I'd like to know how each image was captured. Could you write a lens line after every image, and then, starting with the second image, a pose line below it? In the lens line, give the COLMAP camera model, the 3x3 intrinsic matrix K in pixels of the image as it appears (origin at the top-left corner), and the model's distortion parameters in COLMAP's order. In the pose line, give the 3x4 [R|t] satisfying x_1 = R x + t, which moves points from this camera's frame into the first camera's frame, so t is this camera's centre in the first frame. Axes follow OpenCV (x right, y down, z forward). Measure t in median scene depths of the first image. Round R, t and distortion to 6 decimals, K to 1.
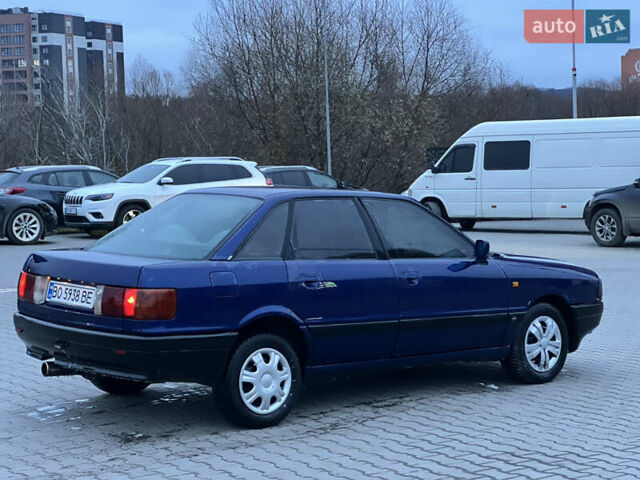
lens RADIAL K [[1483.3, 0, 320.0], [0, 1483.3, 240.0], [0, 0, 1]] dist [0.027365, 4.014493]
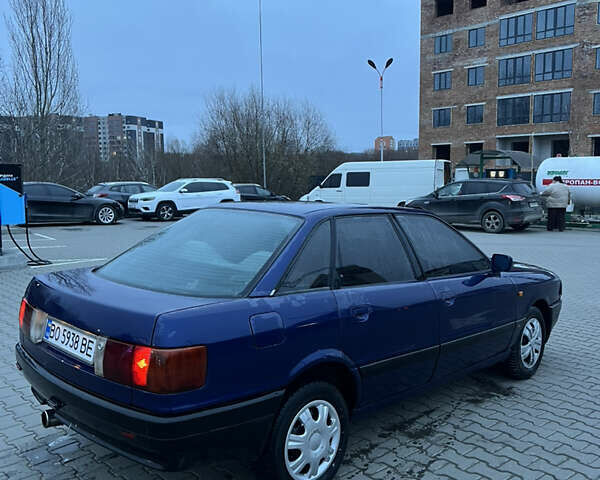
lens RADIAL K [[601.0, 0, 292.3], [0, 601.0, 241.2], [0, 0, 1]] dist [0.167233, -0.384049]
pose [[0.997063, 0.002164, 0.076561, -0.024399], [-0.005497, 0.999045, 0.043348, -0.009764], [-0.076394, -0.043641, 0.996122, 0.220109]]
